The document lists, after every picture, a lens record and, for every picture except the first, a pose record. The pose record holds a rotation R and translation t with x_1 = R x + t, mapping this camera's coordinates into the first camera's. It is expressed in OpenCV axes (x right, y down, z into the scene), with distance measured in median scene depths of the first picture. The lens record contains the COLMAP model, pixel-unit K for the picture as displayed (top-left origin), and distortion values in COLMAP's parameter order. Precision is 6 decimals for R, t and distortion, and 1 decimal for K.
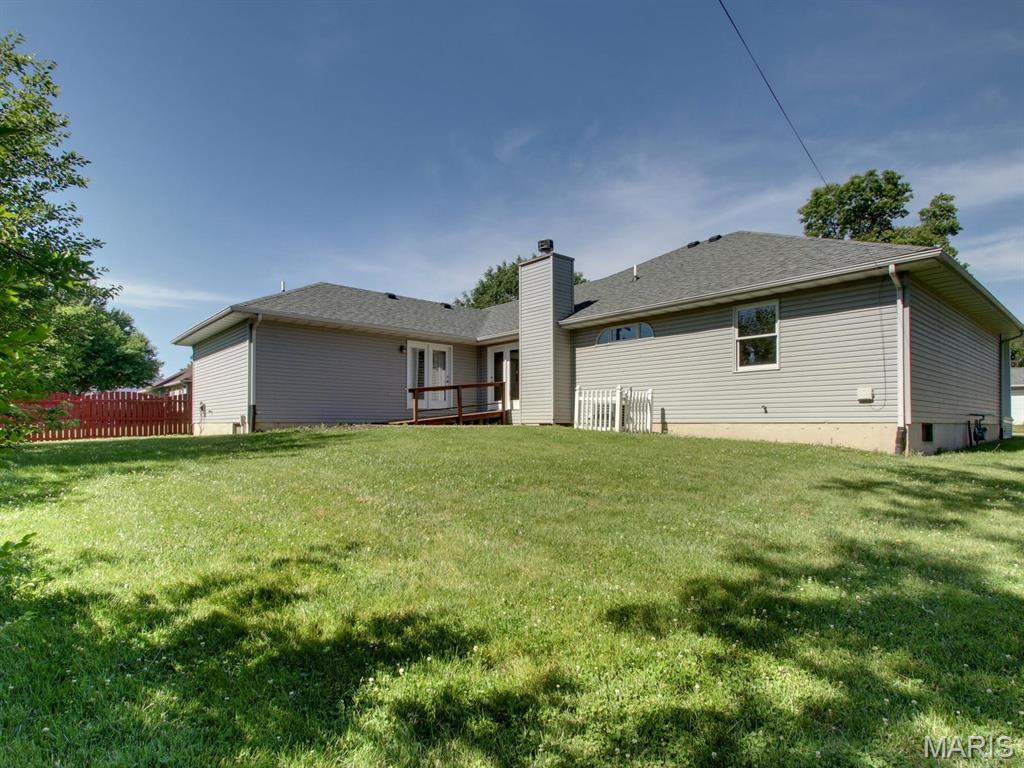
lens RADIAL K [[545.8, 0, 511.9], [0, 545.8, 417.1], [0, 0, 1]] dist [0.002082, -0.000531]
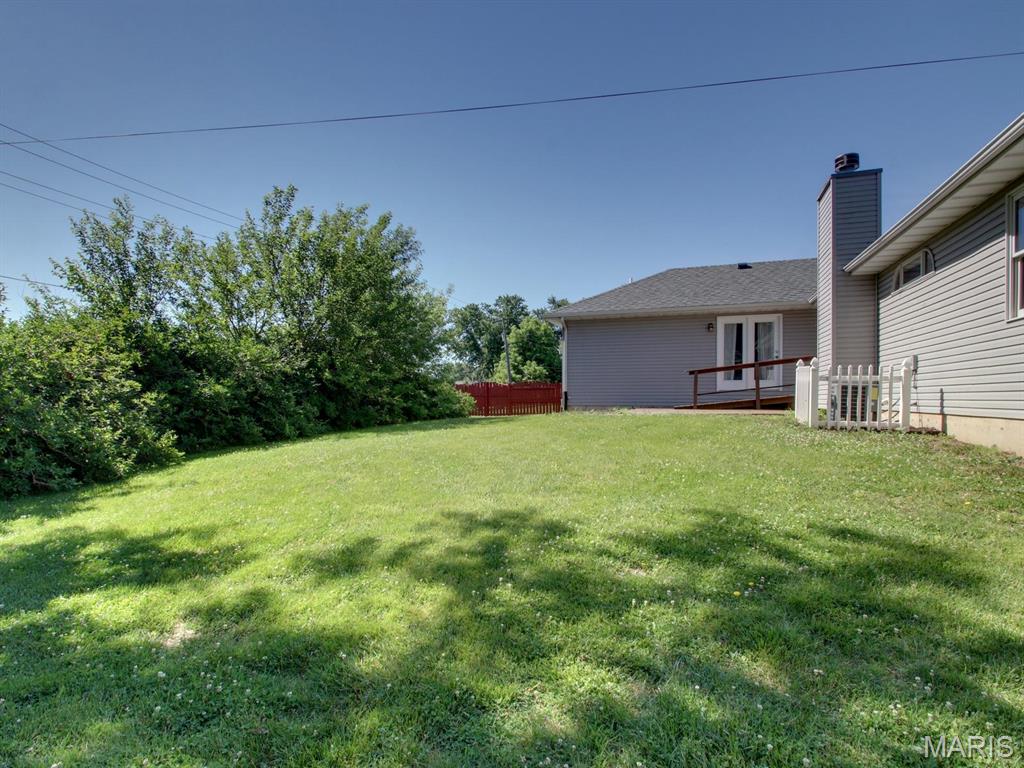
lens RADIAL K [[547.5, 0, 509.2], [0, 547.5, 402.5], [0, 0, 1]] dist [0.002318, -0.011969]
pose [[0.493604, 0.004000, -0.869678, 0.485575], [0.015763, 0.999784, 0.013545, -0.014941], [0.869544, -0.020394, 0.493434, 0.254984]]
